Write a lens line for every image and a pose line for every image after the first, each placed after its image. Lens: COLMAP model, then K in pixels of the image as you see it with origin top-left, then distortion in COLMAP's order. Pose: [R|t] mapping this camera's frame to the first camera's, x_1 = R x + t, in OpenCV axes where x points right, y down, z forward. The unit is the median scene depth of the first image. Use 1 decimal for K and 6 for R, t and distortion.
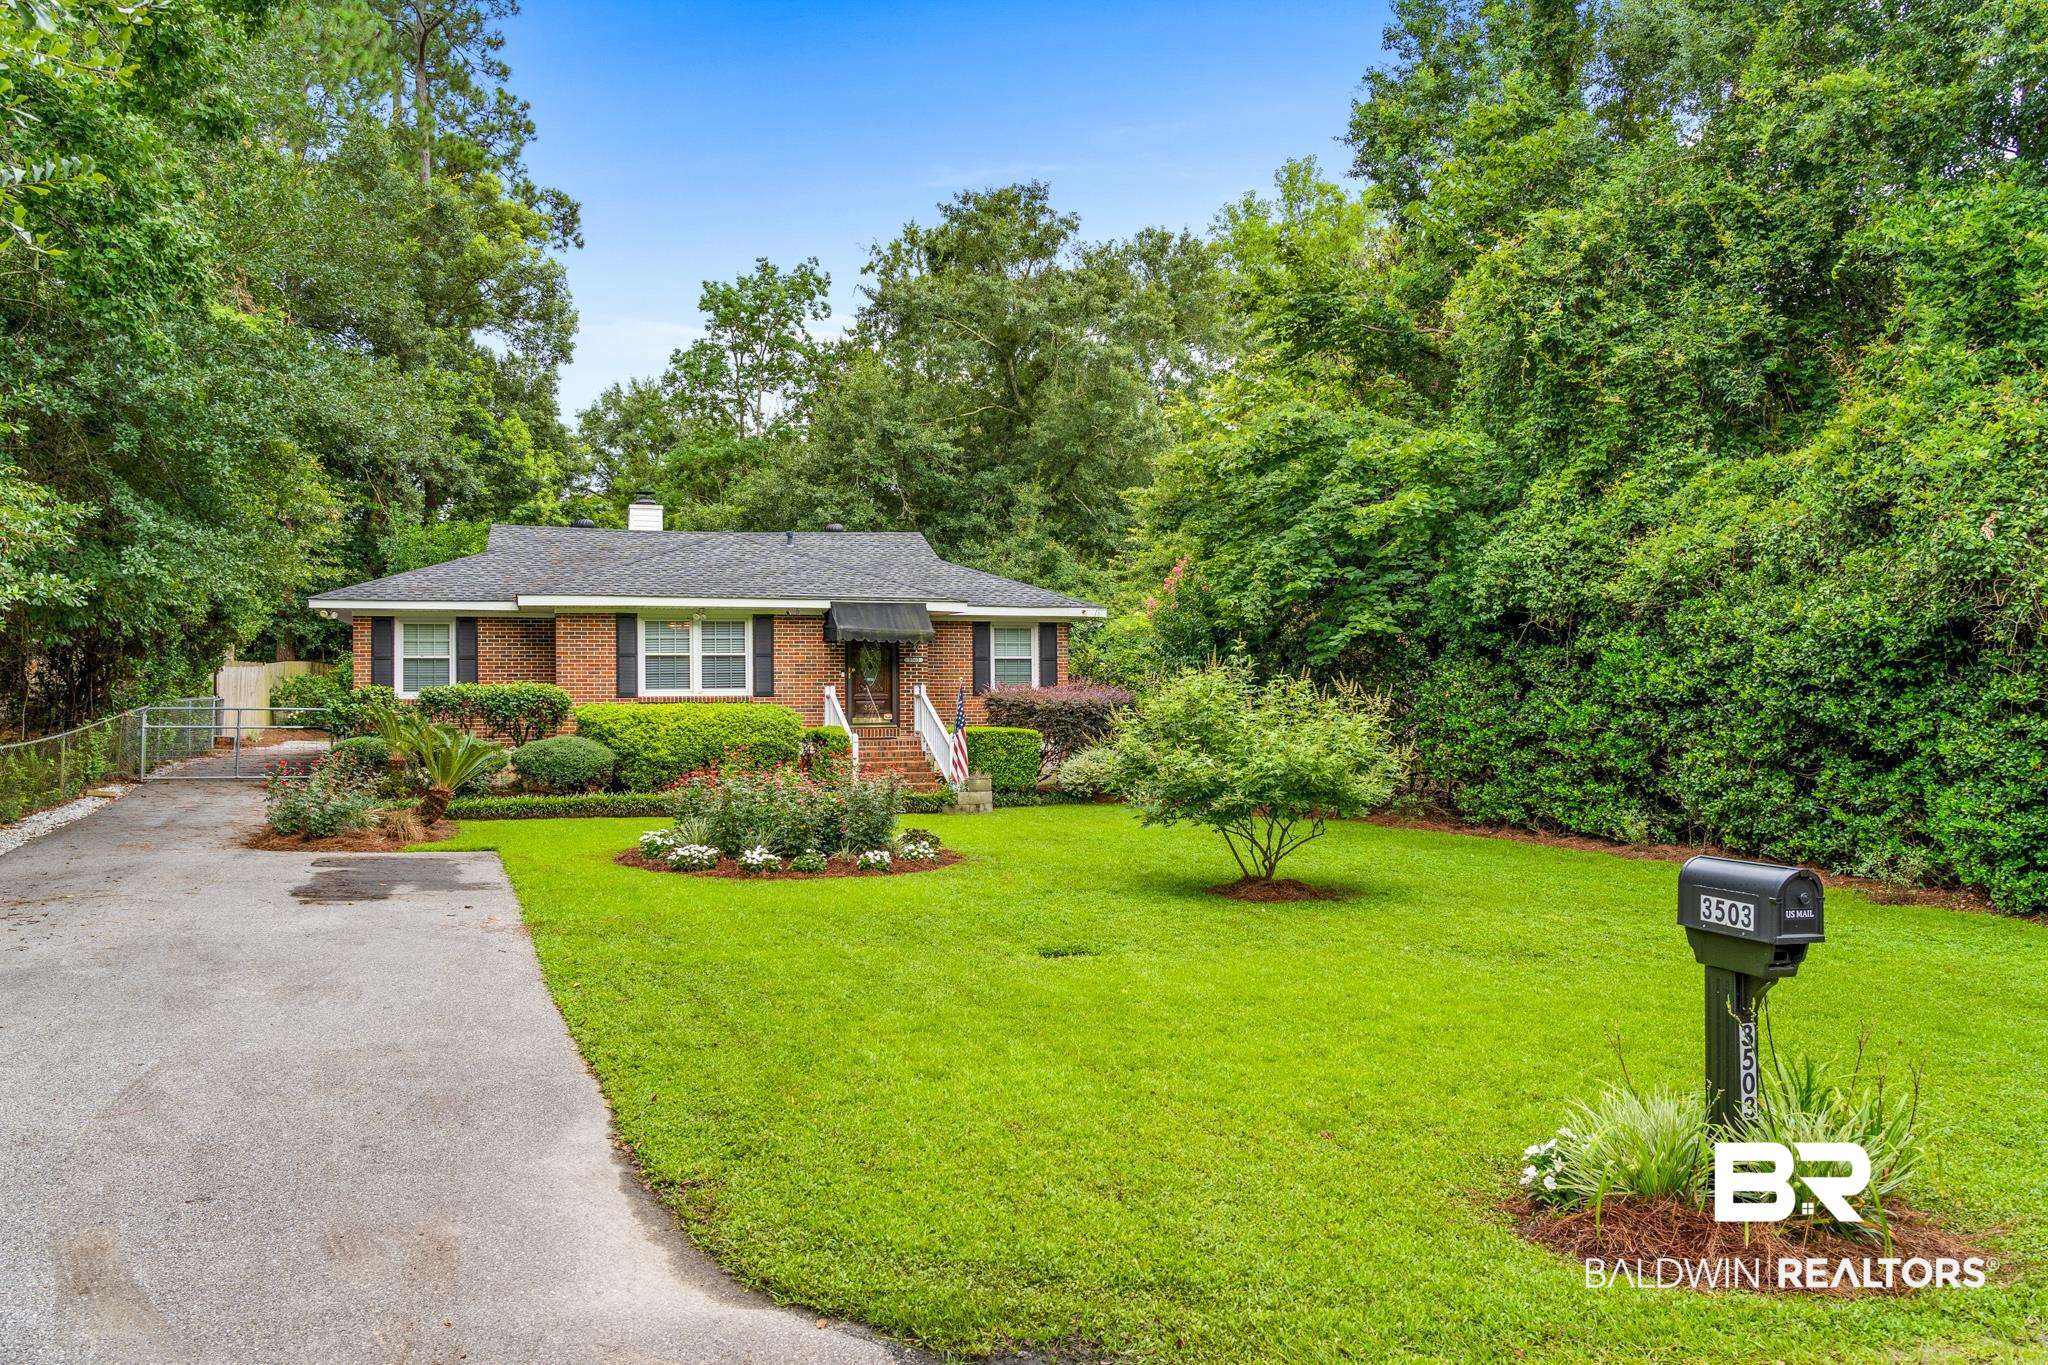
lens RADIAL K [[1650.3, 0, 1029.2], [0, 1650.3, 707.3], [0, 0, 1]] dist [0.013338, -0.000770]
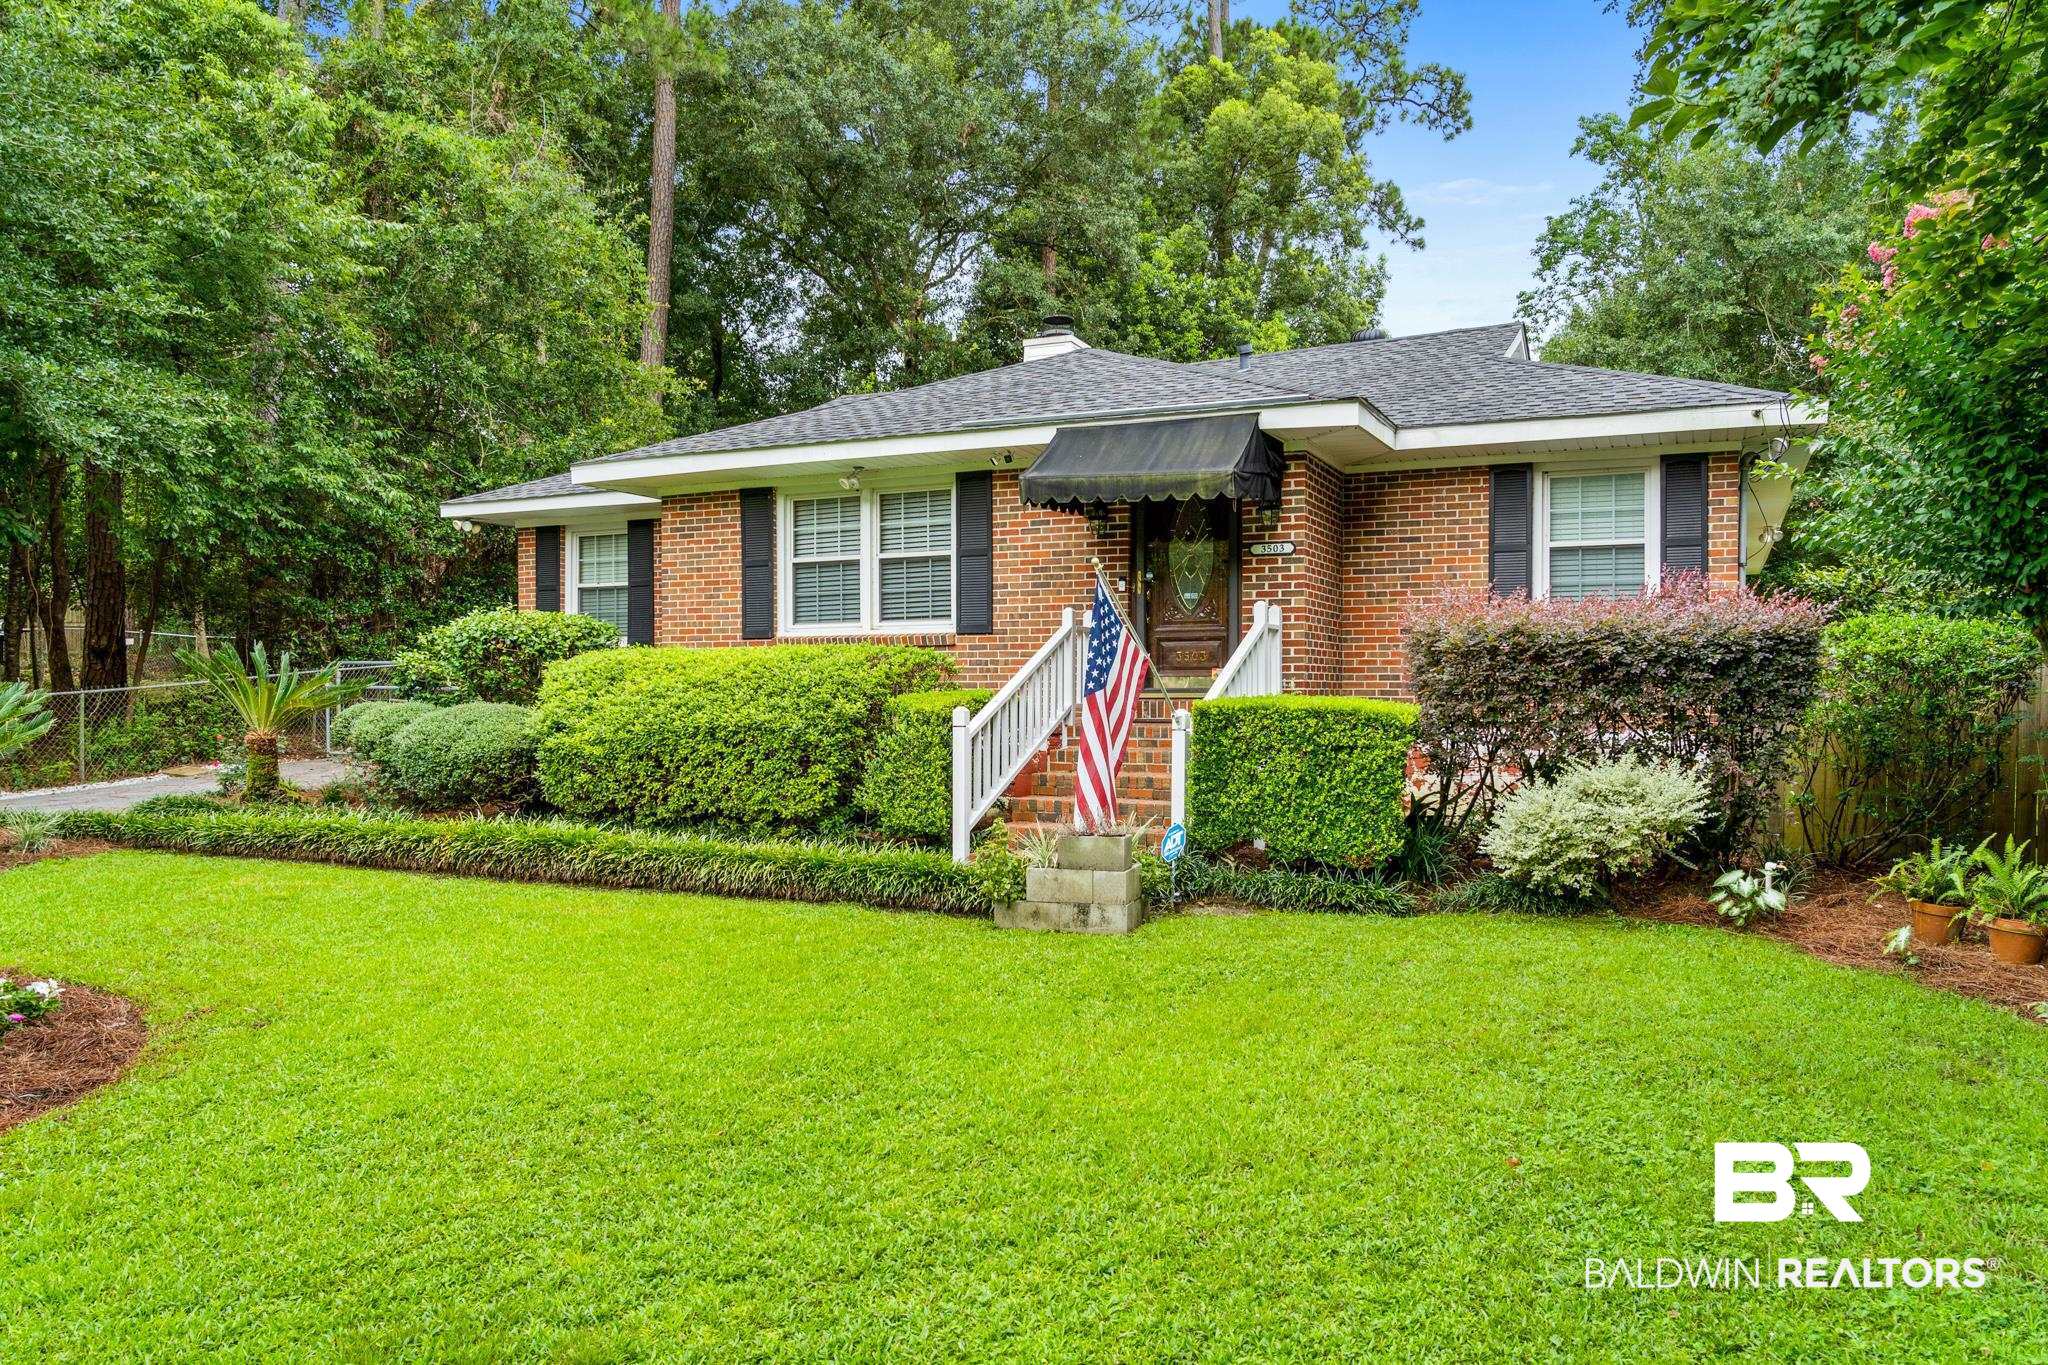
lens RADIAL K [[1485.5, 0, 1018.1], [0, 1485.5, 708.9], [0, 0, 1]] dist [-0.012753, -0.003582]
pose [[0.733515, 0.013214, -0.679544, 0.158917], [-0.006635, 0.999903, 0.012280, 0.010665], [0.679640, -0.004499, 0.733532, 0.674764]]
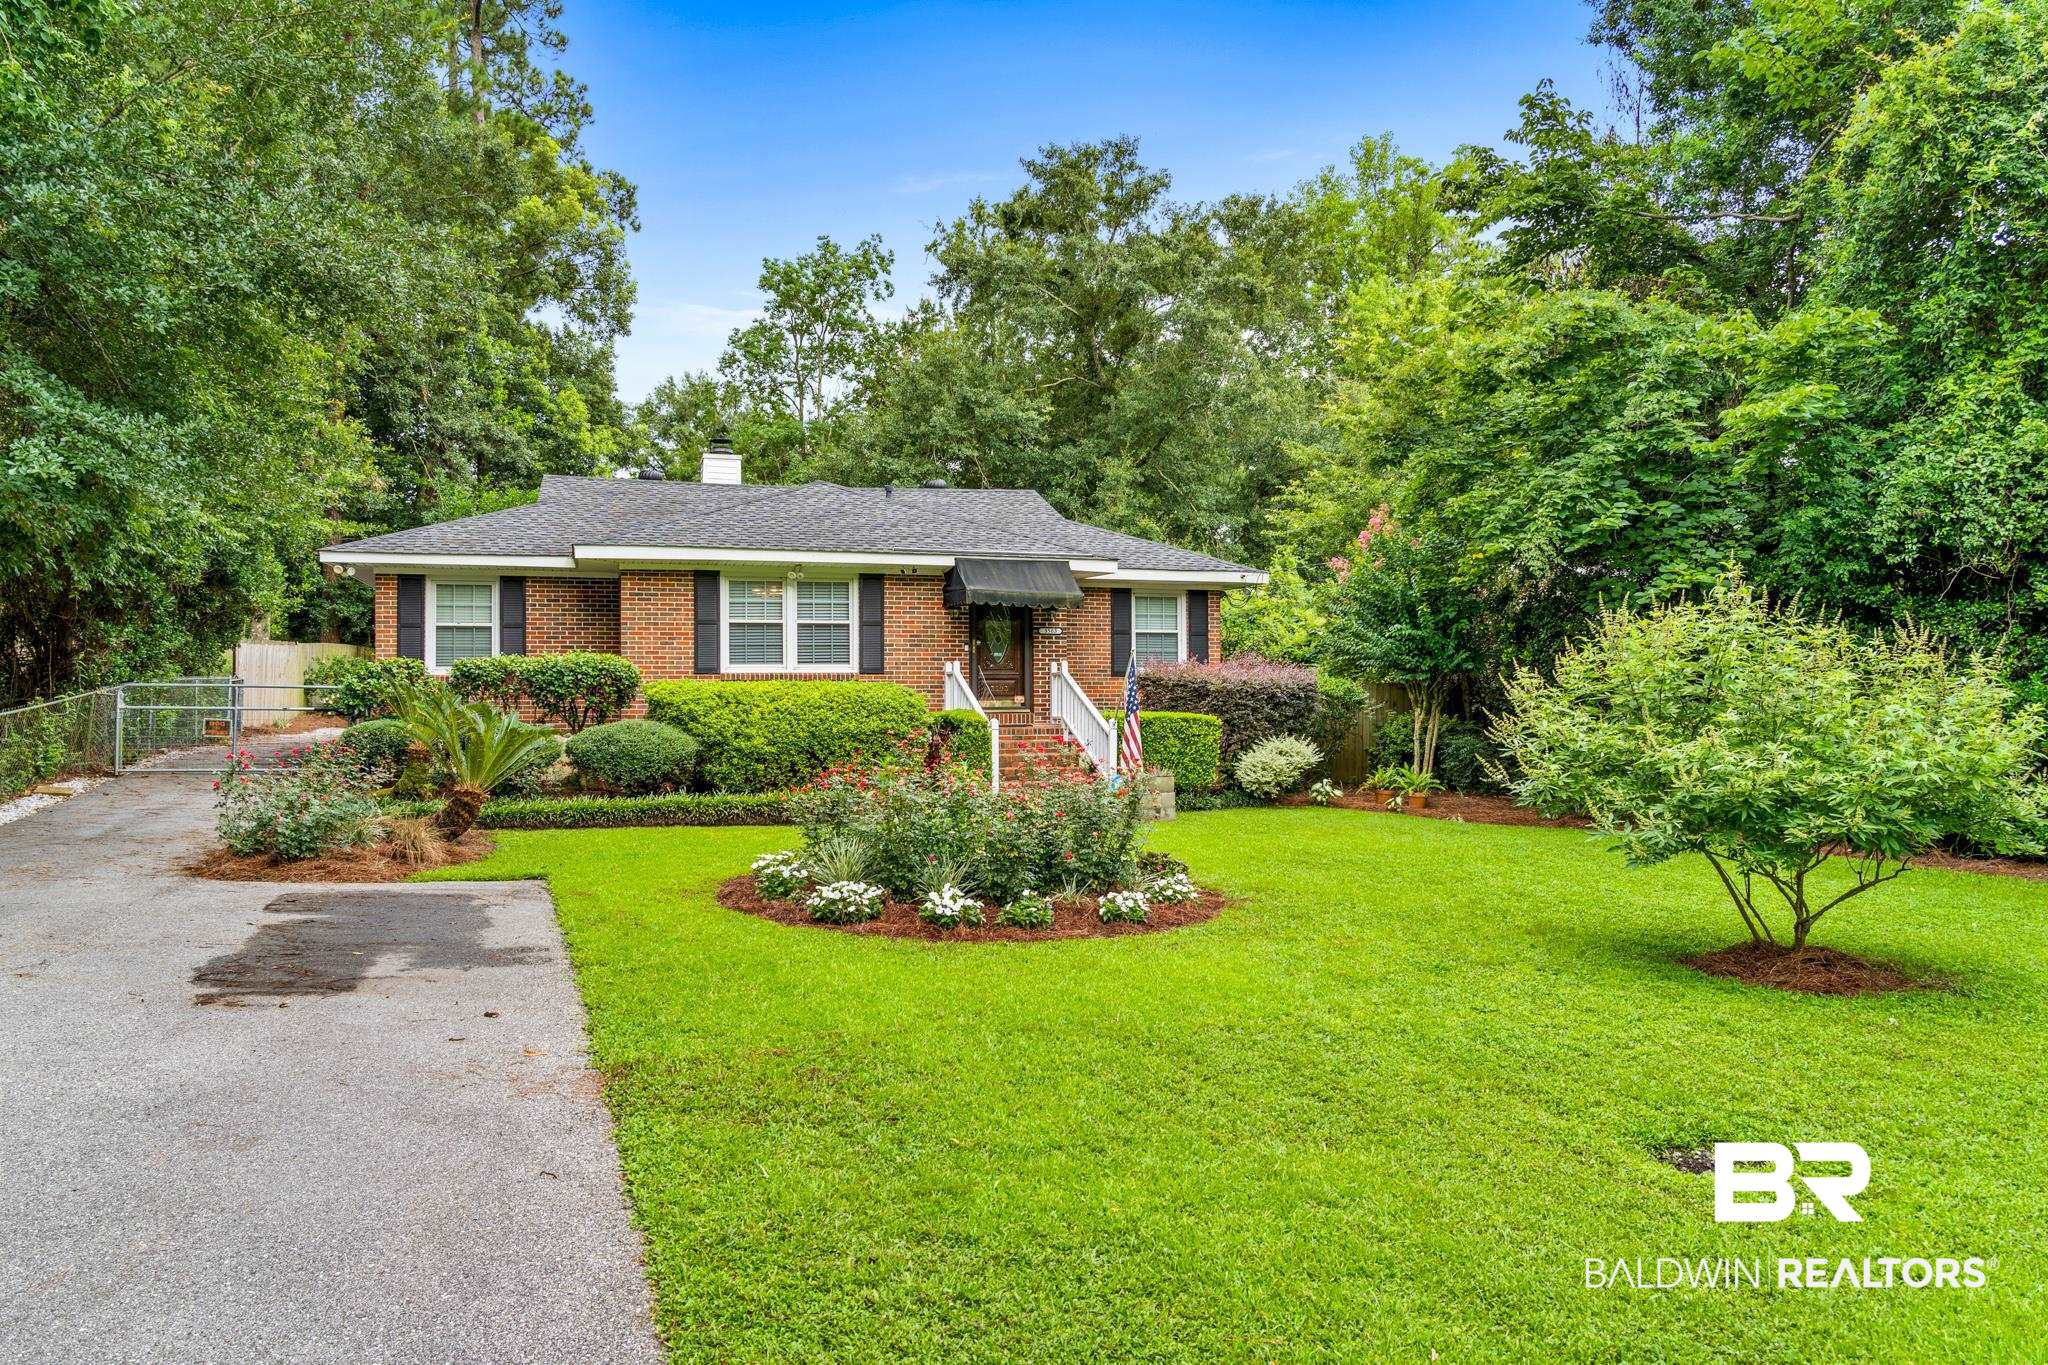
lens RADIAL K [[1485.5, 0, 1018.1], [0, 1485.5, 708.9], [0, 0, 1]] dist [-0.012753, -0.003582]
pose [[0.999966, 0.003714, -0.007299, -0.082708], [-0.003691, 0.999988, 0.003082, 0.008343], [0.007311, -0.003055, 0.999969, 0.262263]]
